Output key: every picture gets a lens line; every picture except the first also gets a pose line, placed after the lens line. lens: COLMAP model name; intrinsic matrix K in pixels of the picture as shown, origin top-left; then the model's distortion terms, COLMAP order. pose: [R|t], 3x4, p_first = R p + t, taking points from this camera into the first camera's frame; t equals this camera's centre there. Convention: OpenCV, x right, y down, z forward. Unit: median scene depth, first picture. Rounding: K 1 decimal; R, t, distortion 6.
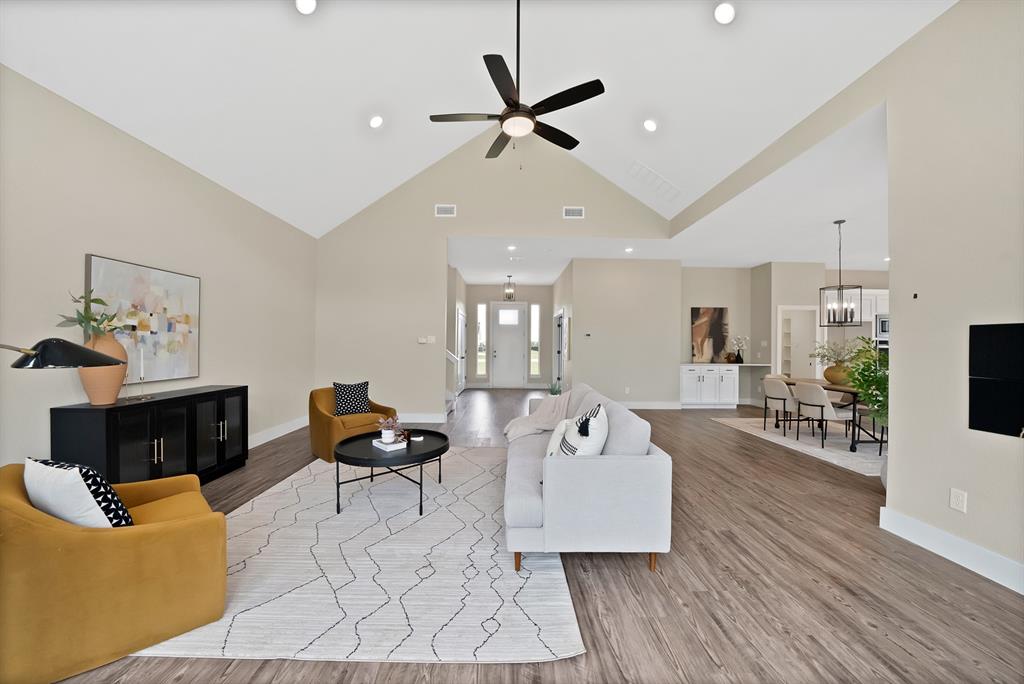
lens RADIAL K [[371.4, 0, 508.8], [0, 371.4, 341.6], [0, 0, 1]] dist [-0.013333, 0.000197]
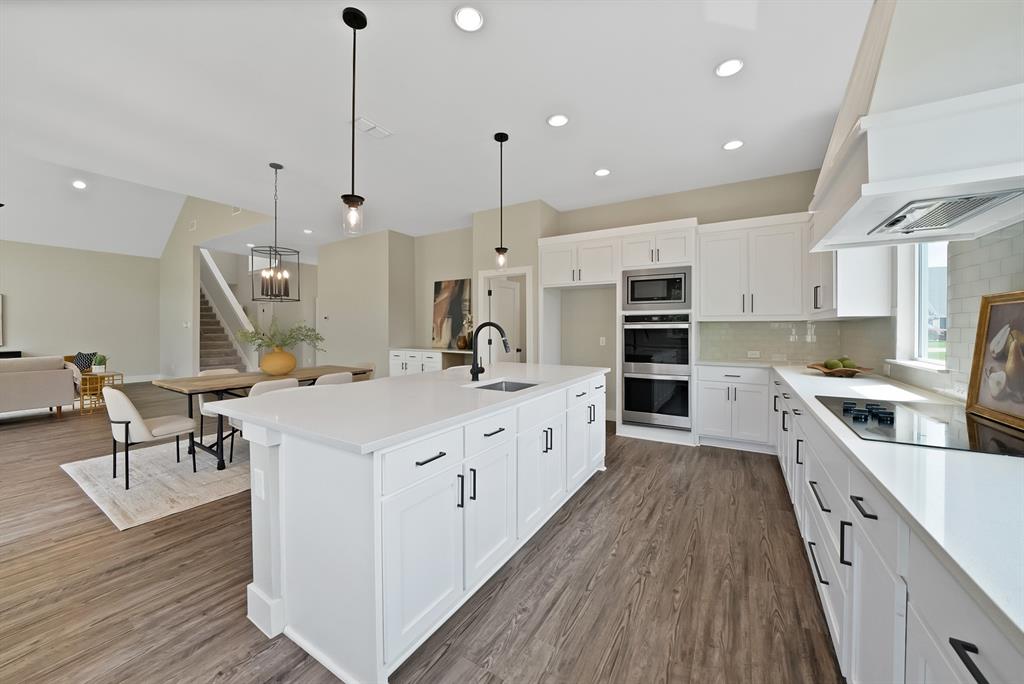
lens RADIAL K [[371.4, 0, 512.4], [0, 371.4, 326.1], [0, 0, 1]] dist [-0.013333, 0.000197]
pose [[0.845380, -0.011721, -0.534037, 1.098637], [0.015576, 0.999875, 0.002712, 0.008575], [0.533939, -0.010611, 0.845456, 0.384645]]
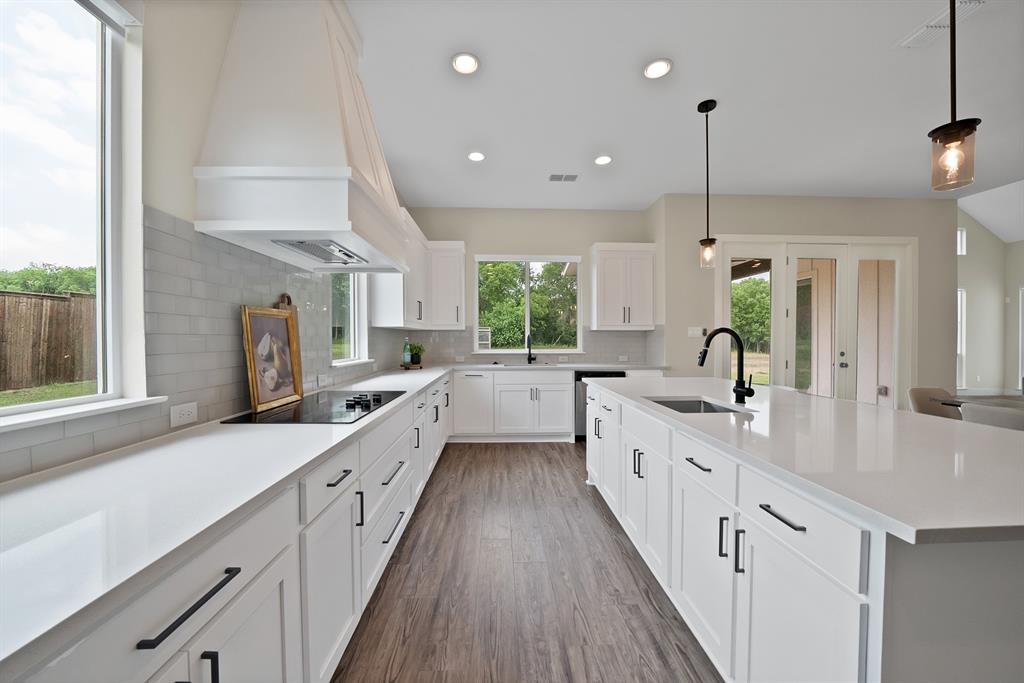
lens RADIAL K [[371.4, 0, 510.9], [0, 371.4, 345.8], [0, 0, 1]] dist [-0.013333, 0.000197]
pose [[-0.999723, -0.007129, -0.022421, 1.058937], [-0.007232, 0.999964, 0.004536, 0.017968], [0.022388, 0.004696, -0.999738, 0.897817]]
